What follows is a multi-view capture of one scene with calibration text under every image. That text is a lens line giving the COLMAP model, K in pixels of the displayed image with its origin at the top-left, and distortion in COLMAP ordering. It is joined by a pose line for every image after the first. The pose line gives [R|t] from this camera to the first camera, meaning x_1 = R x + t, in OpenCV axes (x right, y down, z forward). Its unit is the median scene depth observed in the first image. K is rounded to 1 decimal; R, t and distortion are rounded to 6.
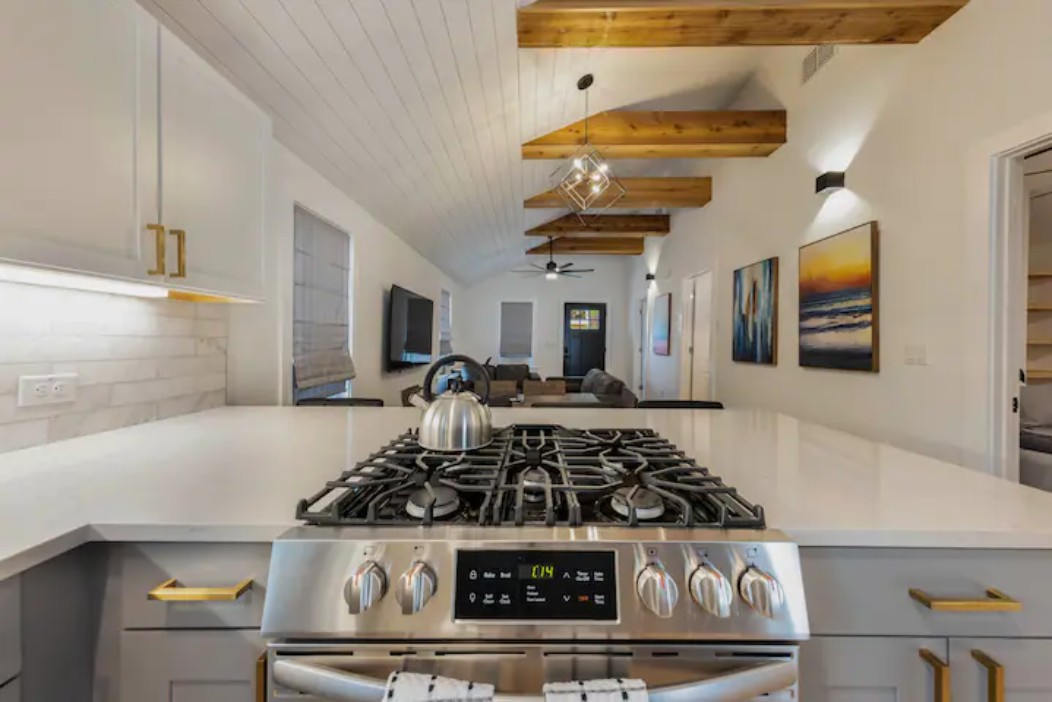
lens RADIAL K [[364.2, 0, 530.0], [0, 364.2, 343.9], [0, 0, 1]] dist [0.002207, 0.000161]
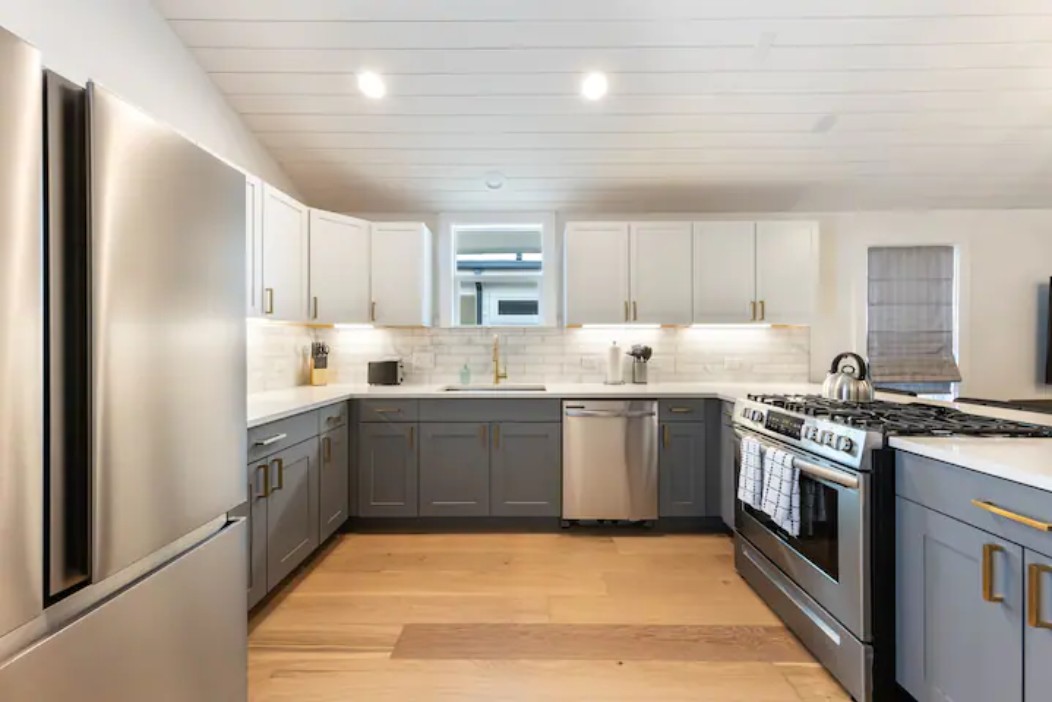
lens RADIAL K [[359.3, 0, 521.0], [0, 359.3, 348.7], [0, 0, 1]] dist [0.001593, 0.000024]
pose [[-0.041200, -0.001528, -0.999150, 0.556103], [-0.005541, 0.999984, -0.001301, 0.007430], [0.999136, 0.005482, -0.041208, -0.191569]]
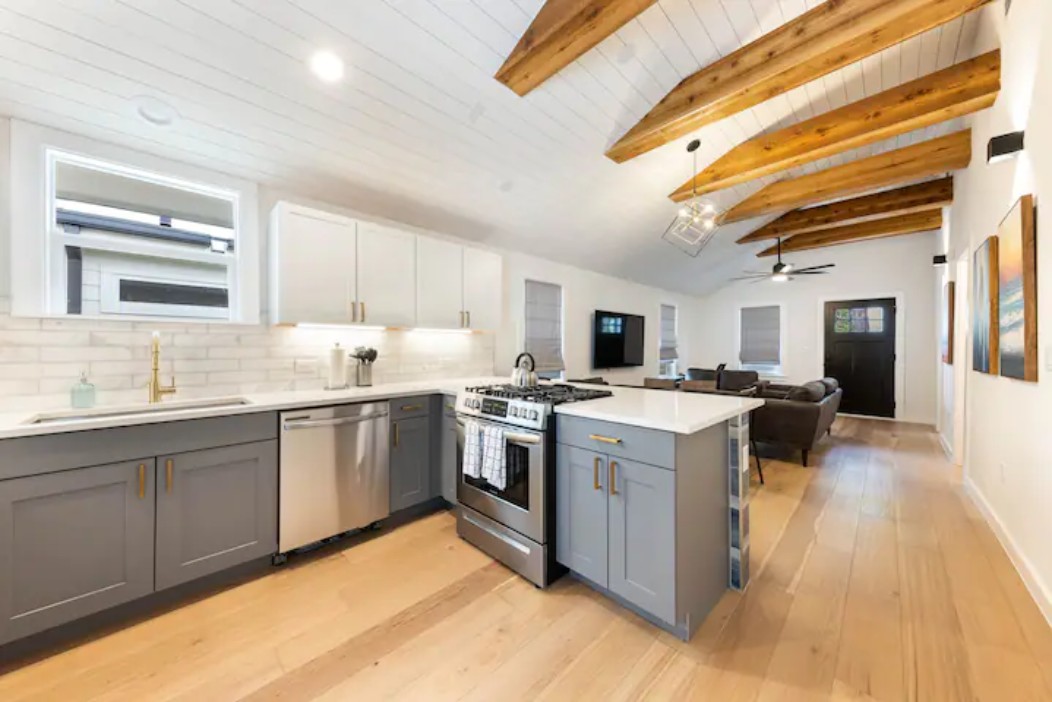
lens RADIAL K [[364.8, 0, 520.9], [0, 364.8, 349.5], [0, 0, 1]] dist [-0.000266, -0.000066]
pose [[0.688114, -0.005605, -0.725581, 0.561308], [0.001784, 0.999980, -0.006033, 0.007789], [0.725600, 0.002857, 0.688111, -0.278896]]
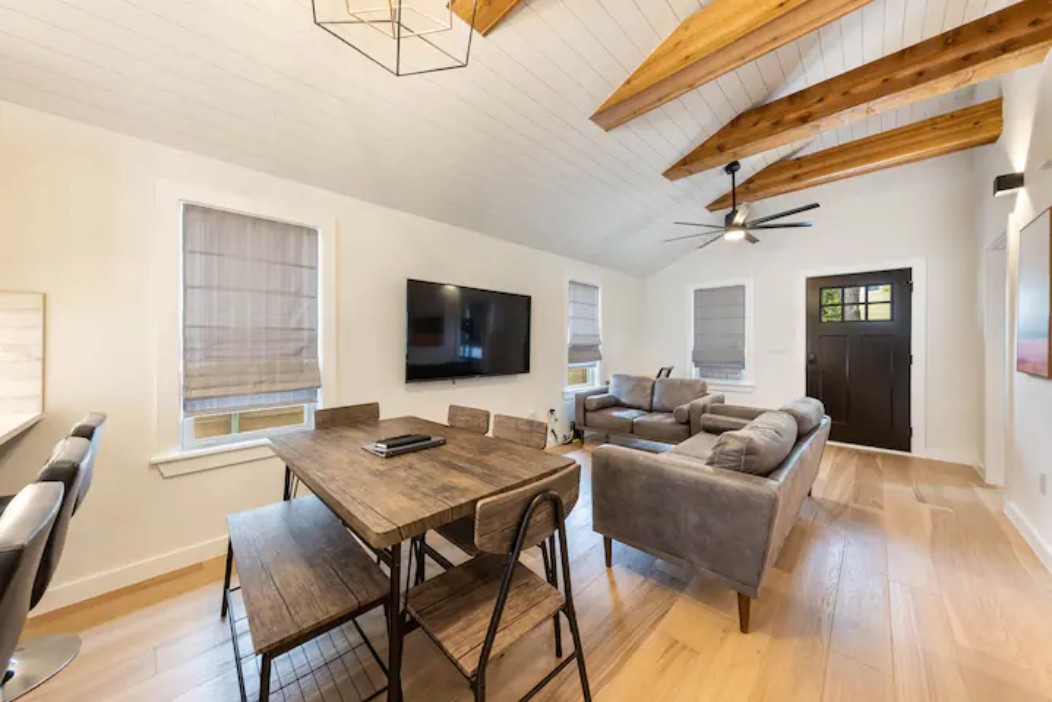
lens RADIAL K [[364.2, 0, 530.0], [0, 364.2, 343.9], [0, 0, 1]] dist [0.002207, 0.000161]
pose [[0.707192, -0.008117, -0.706975, 0.481081], [0.000243, 0.999937, -0.011238, -0.003091], [0.707021, 0.007776, 0.707149, 0.682201]]
